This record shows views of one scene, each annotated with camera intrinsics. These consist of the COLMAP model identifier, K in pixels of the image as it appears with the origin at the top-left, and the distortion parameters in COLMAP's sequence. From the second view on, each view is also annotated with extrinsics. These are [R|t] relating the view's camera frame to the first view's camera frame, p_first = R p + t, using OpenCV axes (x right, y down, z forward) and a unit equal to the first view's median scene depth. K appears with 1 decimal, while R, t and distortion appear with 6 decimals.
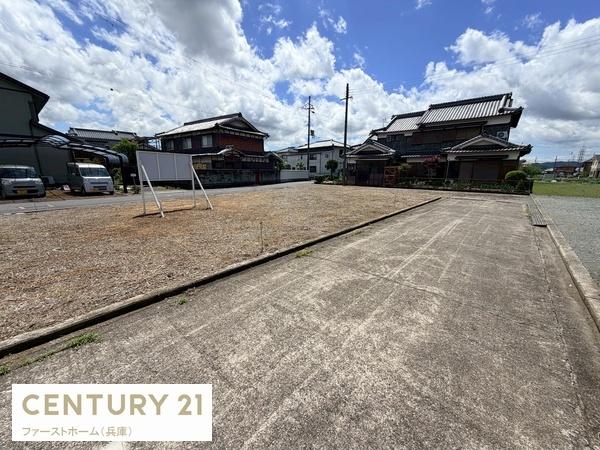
lens RADIAL K [[240.4, 0, 297.1], [0, 240.4, 215.0], [0, 0, 1]] dist [0.000280, 0.000228]
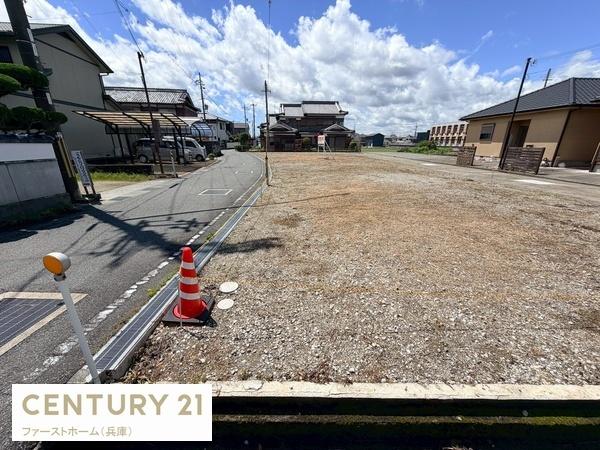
lens RADIAL K [[239.9, 0, 297.7], [0, 239.9, 225.2], [0, 0, 1]] dist [-0.001479, -0.000054]
pose [[0.742894, -0.219621, 0.632357, -0.910124], [0.121176, 0.973163, 0.195626, 0.065633], [-0.658350, -0.068703, 0.749570, -0.350696]]
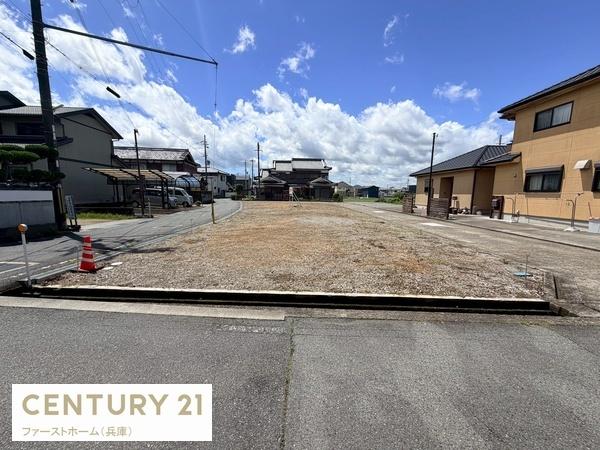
lens RADIAL K [[239.9, 0, 297.7], [0, 239.9, 225.2], [0, 0, 1]] dist [-0.001479, -0.000054]
pose [[0.755059, -0.080568, 0.650688, -0.881654], [0.108498, 0.994093, -0.002813, 0.098721], [-0.646618, 0.072722, 0.759340, -0.530231]]
